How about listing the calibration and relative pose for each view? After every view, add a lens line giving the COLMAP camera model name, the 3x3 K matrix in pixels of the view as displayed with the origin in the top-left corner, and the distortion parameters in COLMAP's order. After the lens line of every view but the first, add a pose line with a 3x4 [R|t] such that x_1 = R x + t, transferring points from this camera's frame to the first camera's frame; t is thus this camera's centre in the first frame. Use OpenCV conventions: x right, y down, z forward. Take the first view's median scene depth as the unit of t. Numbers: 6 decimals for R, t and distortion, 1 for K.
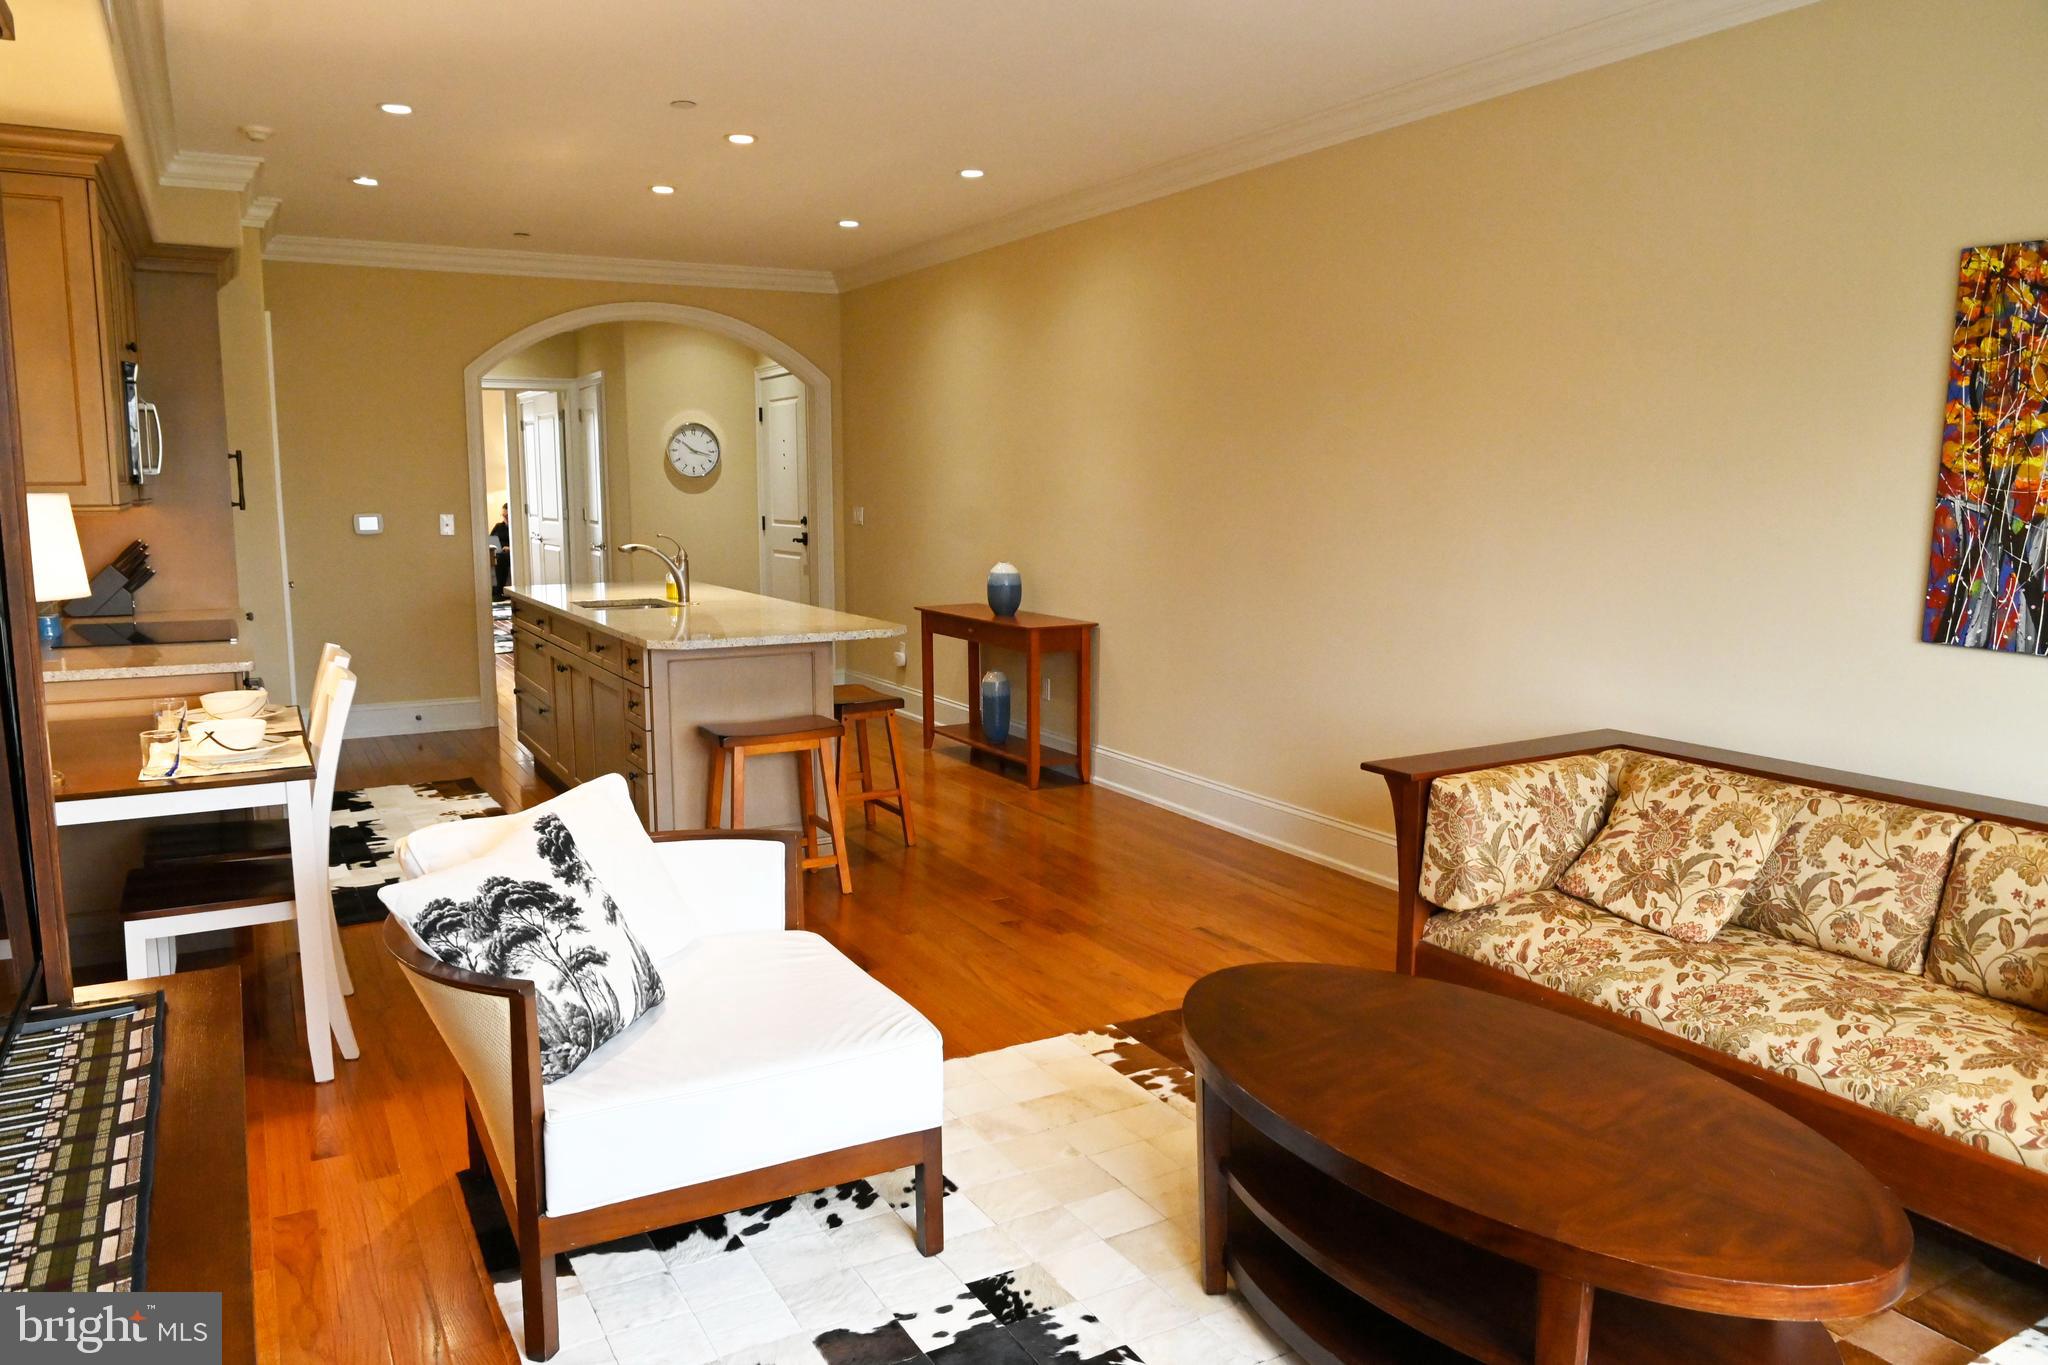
lens RADIAL K [[1411.6, 0, 1018.8], [0, 1411.6, 679.5], [0, 0, 1]] dist [-0.020160, -0.001506]
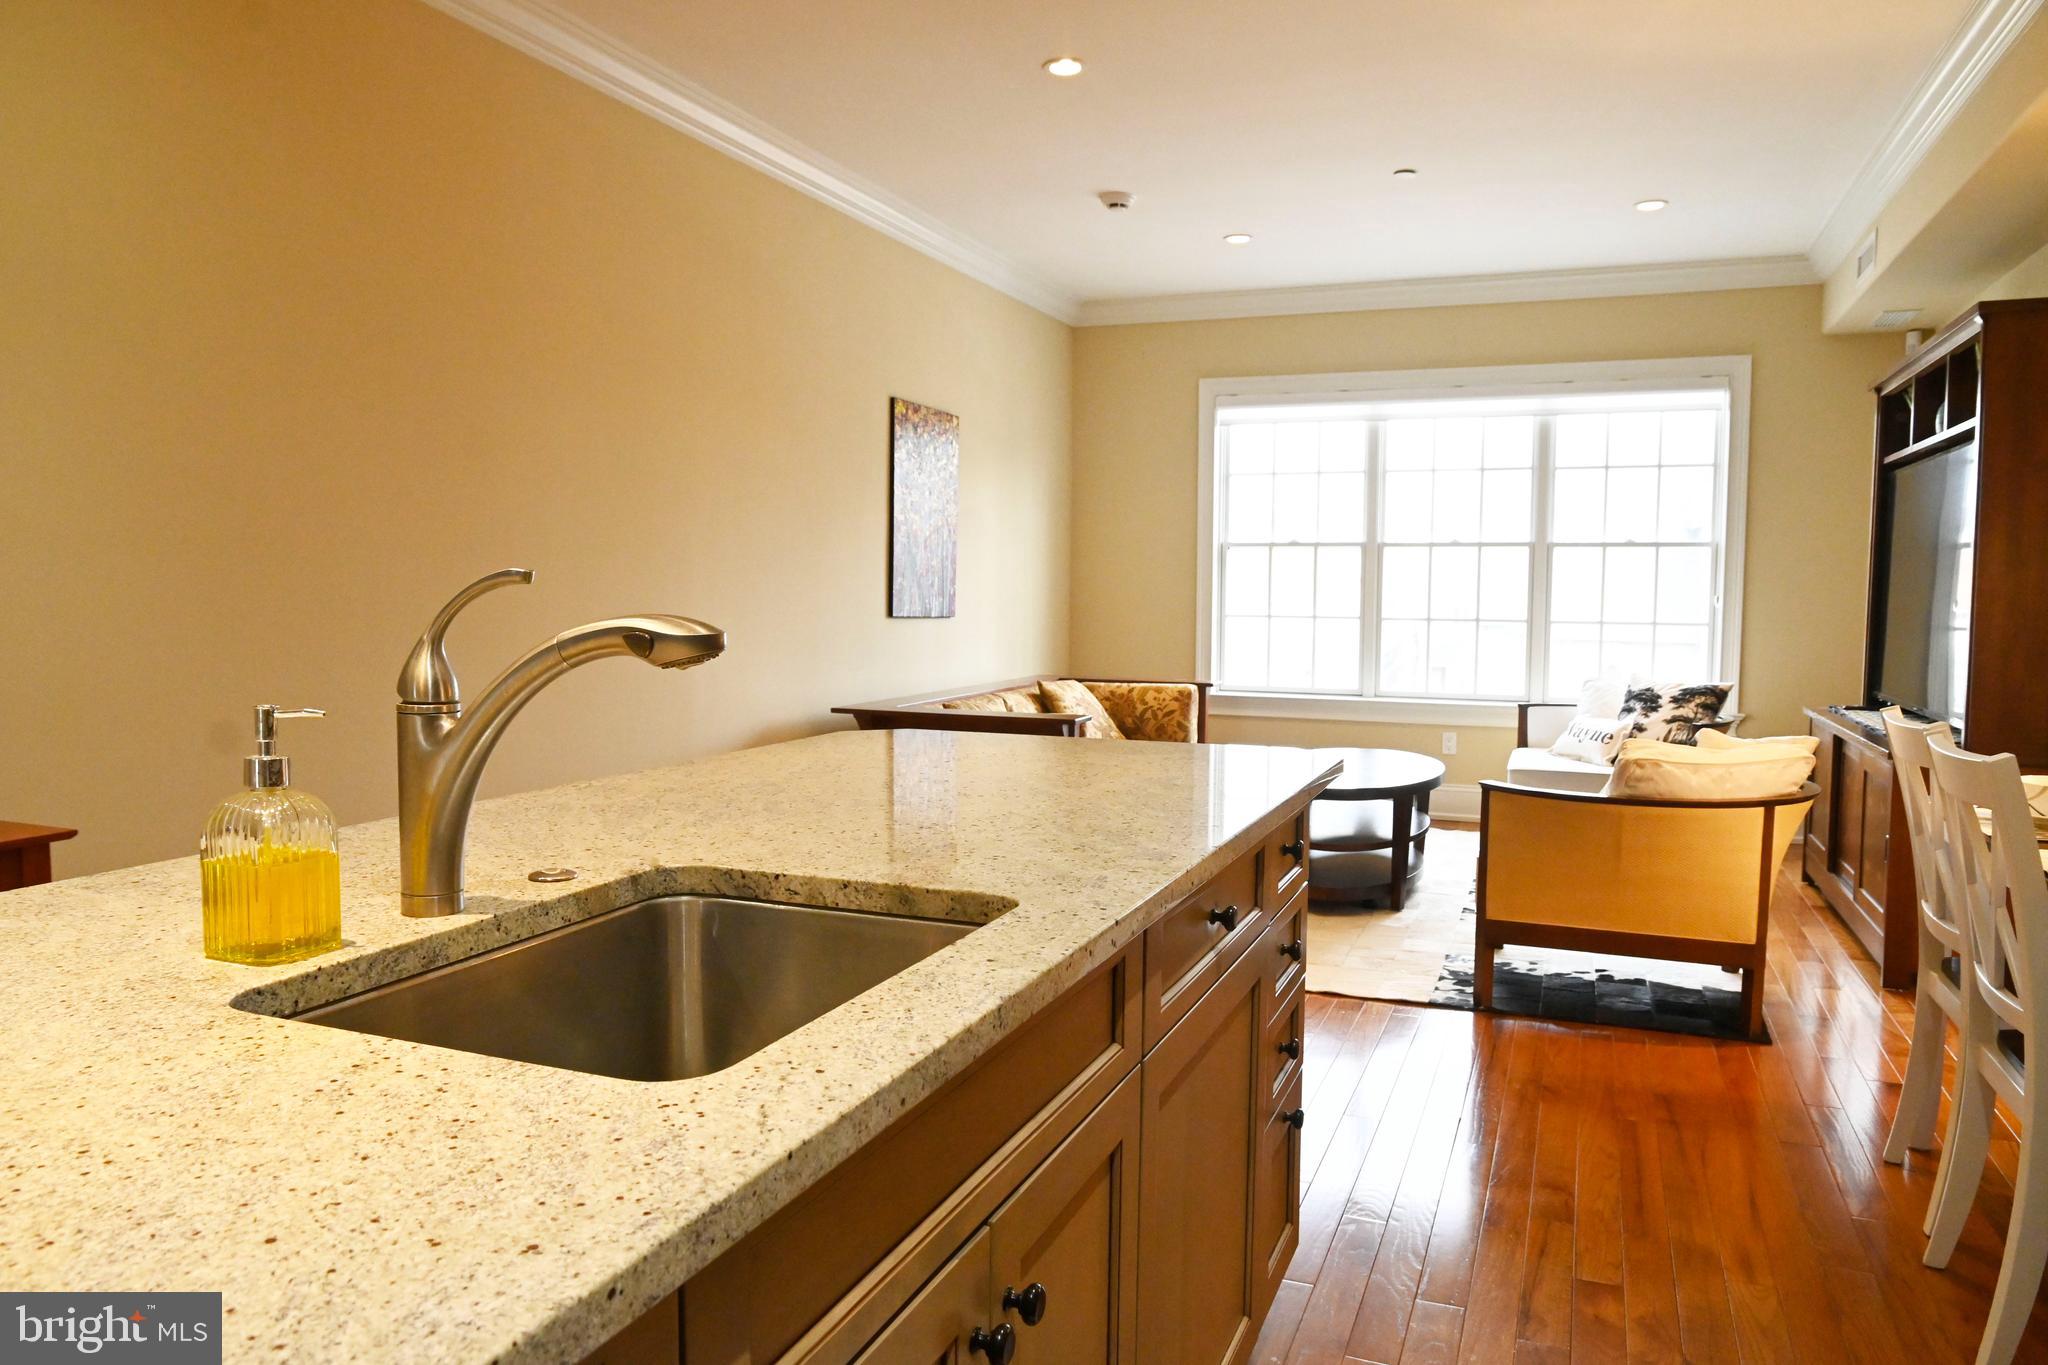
lens RADIAL K [[1403.6, 0, 1024.0], [0, 1403.6, 682.5], [0, 0, 1]] dist [-0.019725, -0.005350]
pose [[-0.626512, -0.059393, 0.777146, -0.852955], [0.099676, 0.982800, 0.155466, -0.210272], [-0.773012, 0.174864, -0.609815, 2.031204]]
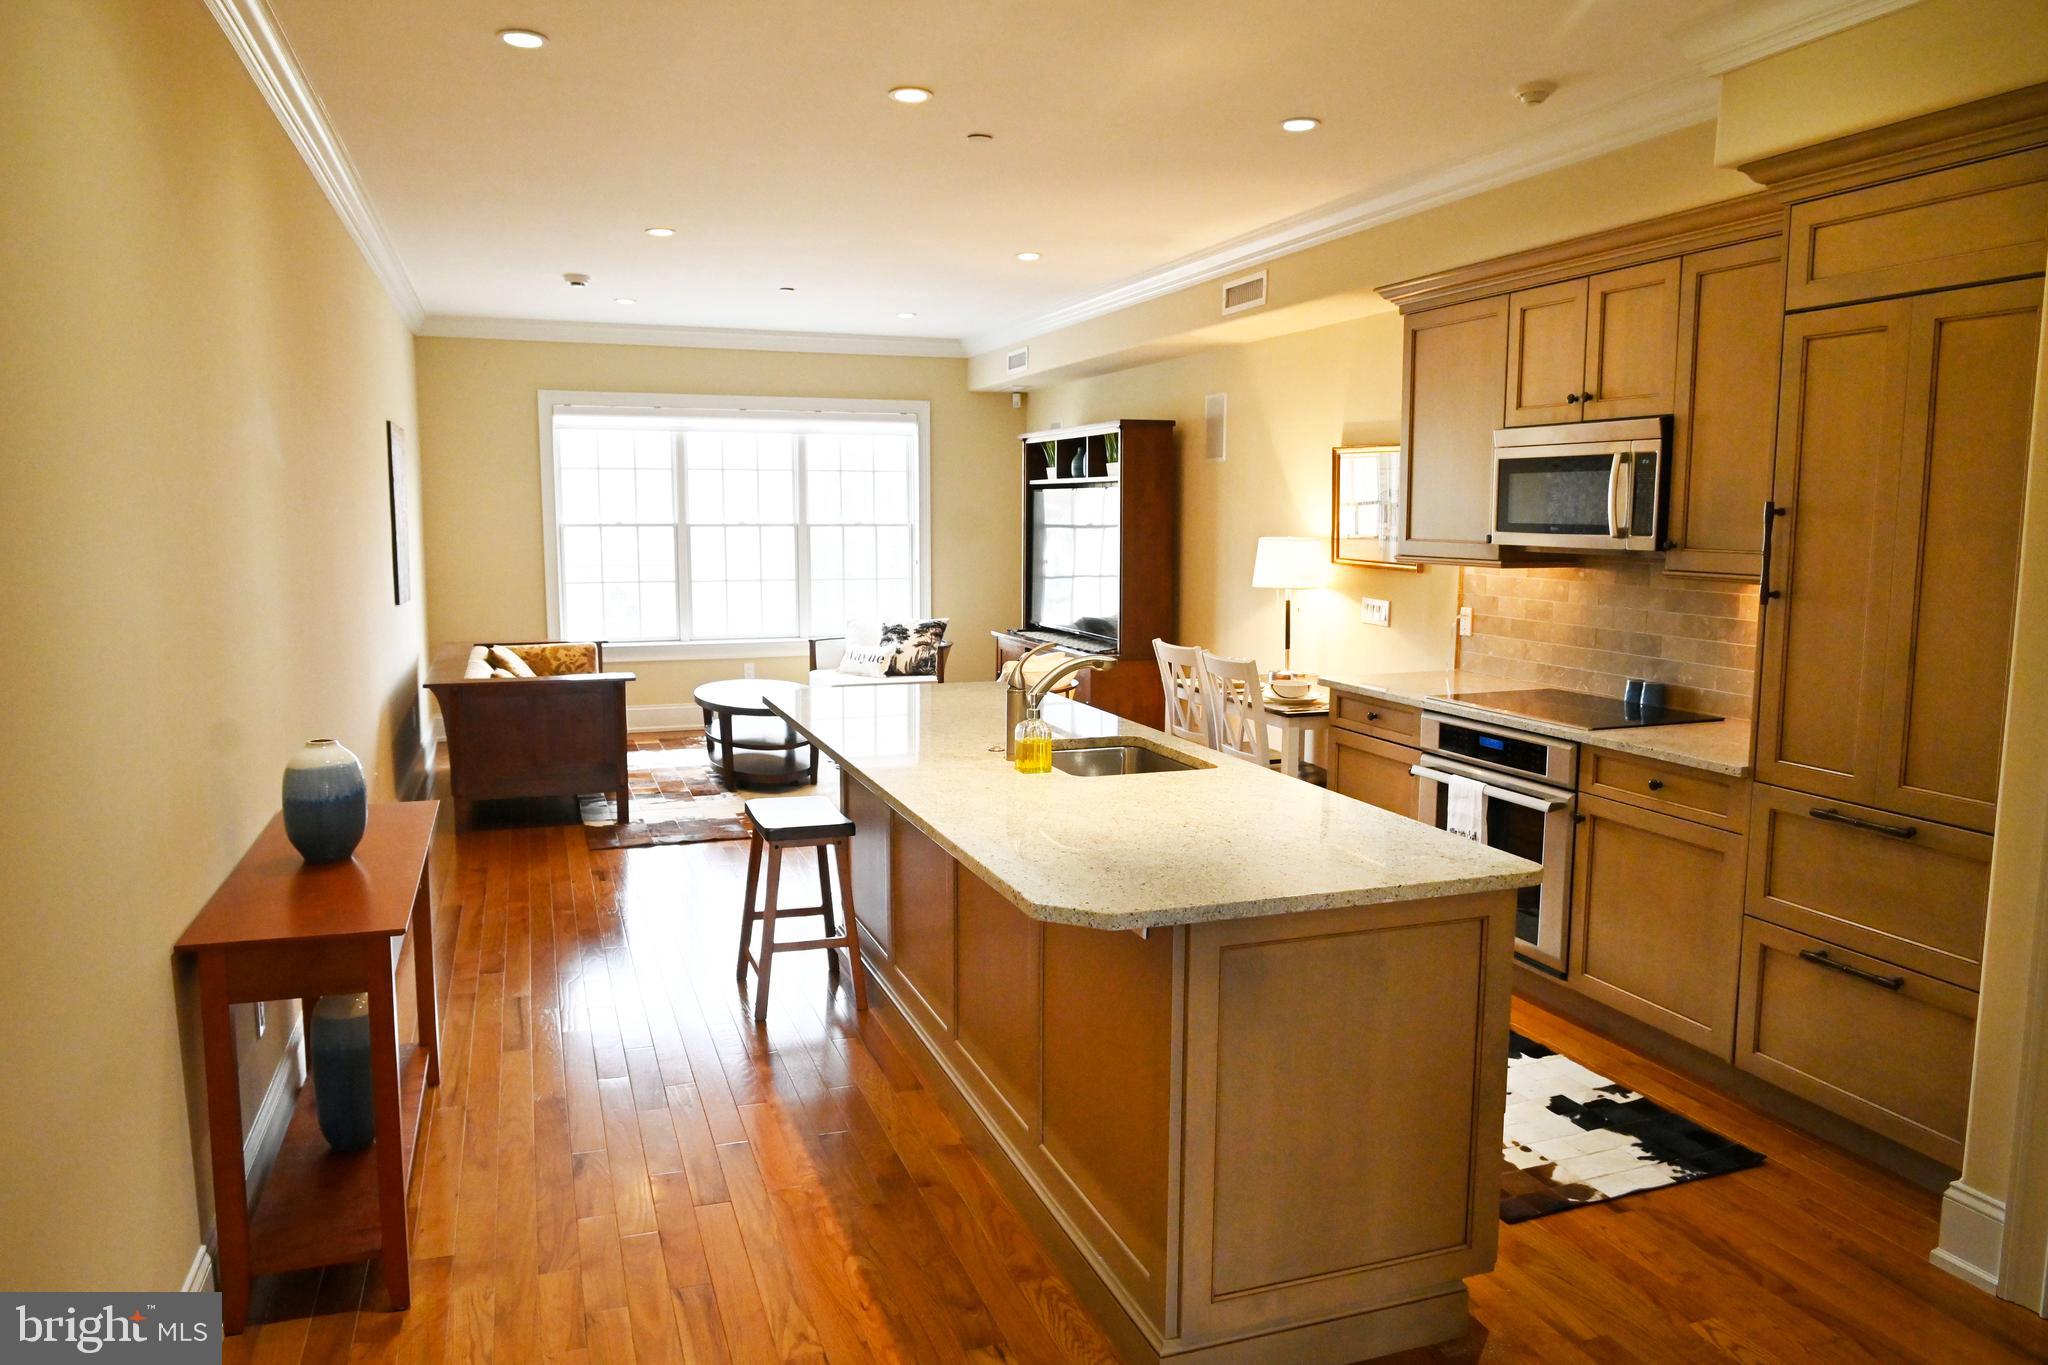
lens RADIAL K [[1403.6, 0, 1024.0], [0, 1403.6, 682.5], [0, 0, 1]] dist [-0.019725, -0.005350]
pose [[-0.985639, -0.023990, 0.167156, -0.653679], [0.020168, 0.966050, 0.257566, -0.452118], [-0.167660, 0.257238, -0.951692, 2.979094]]
